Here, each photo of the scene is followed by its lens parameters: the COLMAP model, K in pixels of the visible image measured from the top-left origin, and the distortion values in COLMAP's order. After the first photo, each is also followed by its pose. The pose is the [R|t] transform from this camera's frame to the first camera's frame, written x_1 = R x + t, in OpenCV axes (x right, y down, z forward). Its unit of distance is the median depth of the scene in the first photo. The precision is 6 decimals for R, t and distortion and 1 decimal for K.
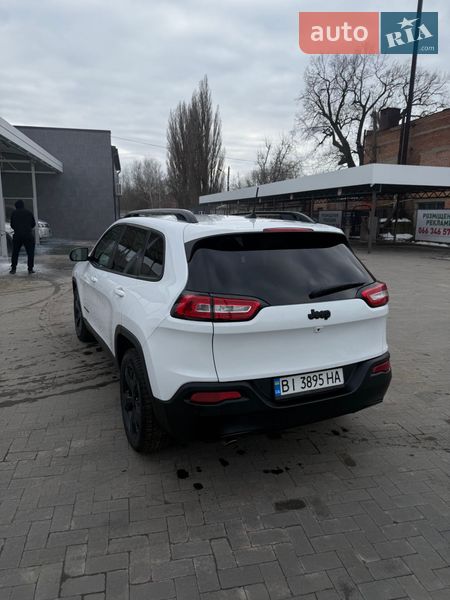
lens RADIAL K [[423.9, 0, 223.9], [0, 423.9, 294.4], [0, 0, 1]] dist [0.024857, -0.045129]
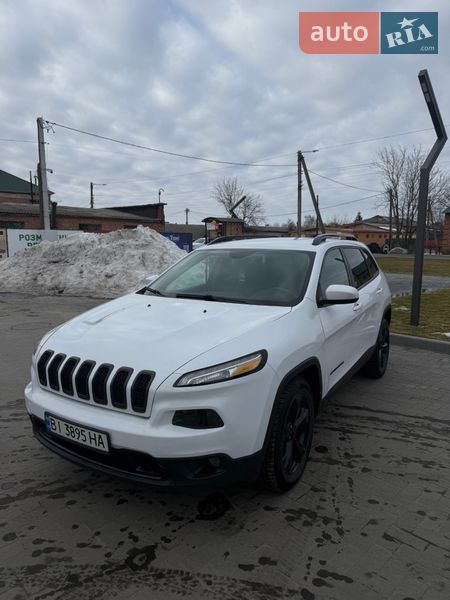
lens RADIAL K [[417.2, 0, 223.3], [0, 417.2, 299.7], [0, 0, 1]] dist [0.091494, -0.164187]
pose [[-0.532310, -0.131222, 0.836317, -0.884733], [0.145309, 0.959088, 0.242974, -0.307992], [-0.833985, 0.250862, -0.491465, 1.626918]]
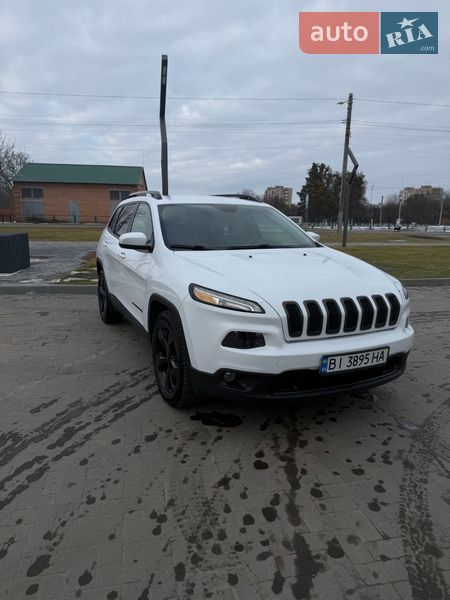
lens RADIAL K [[421.2, 0, 222.1], [0, 421.2, 298.2], [0, 0, 1]] dist [0.037210, -0.054985]
pose [[-0.999460, -0.032239, 0.006410, -0.154811], [-0.027607, 0.929174, 0.368609, -0.344027], [-0.017839, 0.368233, -0.929562, 2.102990]]
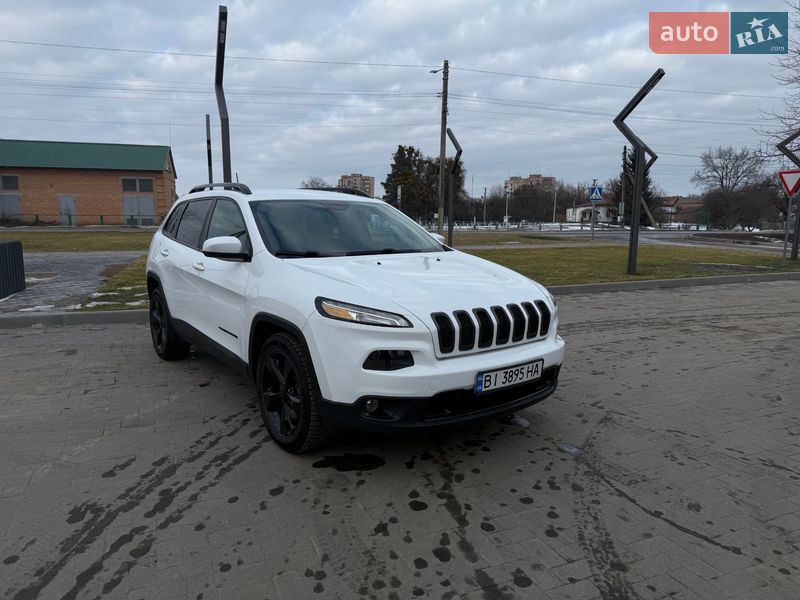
lens RADIAL K [[561.2, 0, 397.0], [0, 561.2, 286.4], [0, 0, 1]] dist [0.097974, -0.164709]
pose [[-0.982108, 0.002492, -0.188300, -0.064563], [-0.055331, 0.951958, 0.301189, -0.361142], [0.180004, 0.306219, -0.934788, 2.182576]]
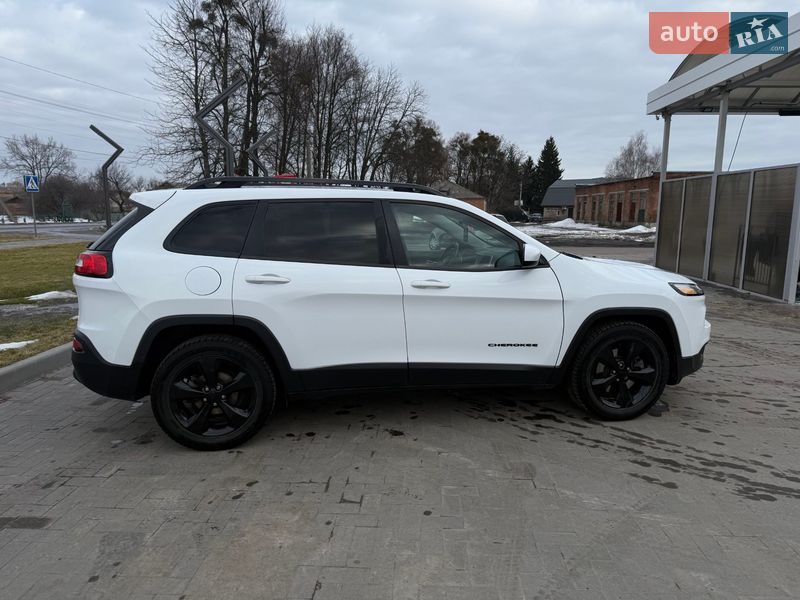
lens RADIAL K [[565.3, 0, 400.0], [0, 565.3, 300.0], [0, 0, 1]] dist [0.024857, -0.045129]
pose [[-0.268395, 0.136504, -0.953589, 0.906799], [-0.186926, 0.963714, 0.190565, -0.191621], [0.944999, 0.229397, -0.233139, 1.299396]]
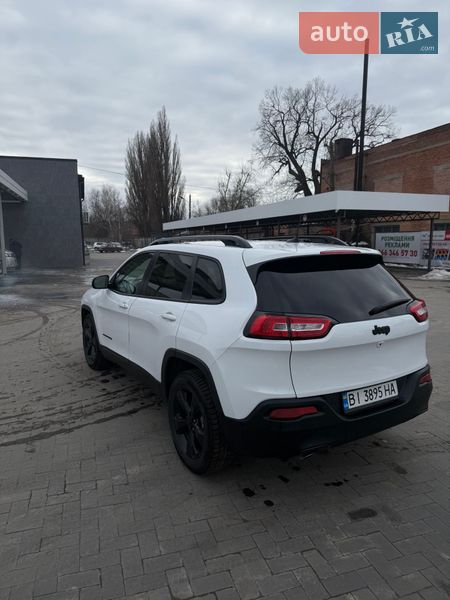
lens RADIAL K [[421.7, 0, 223.5], [0, 421.7, 297.1], [0, 0, 1]] dist [0.027477, -0.039892]
pose [[0.995254, -0.029484, 0.092738, -0.153943], [0.034354, 0.998089, -0.051362, 0.002910], [-0.091046, 0.054304, 0.994365, -0.019222]]
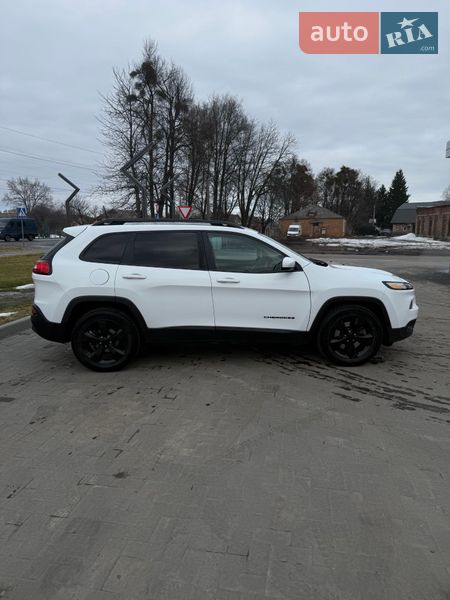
lens RADIAL K [[421.7, 0, 223.5], [0, 421.7, 297.1], [0, 0, 1]] dist [0.027477, -0.039892]
pose [[-0.396516, 0.137243, -0.907711, 1.070763], [-0.173433, 0.959758, 0.220873, -0.256301], [0.901497, 0.245007, -0.356757, 1.524154]]
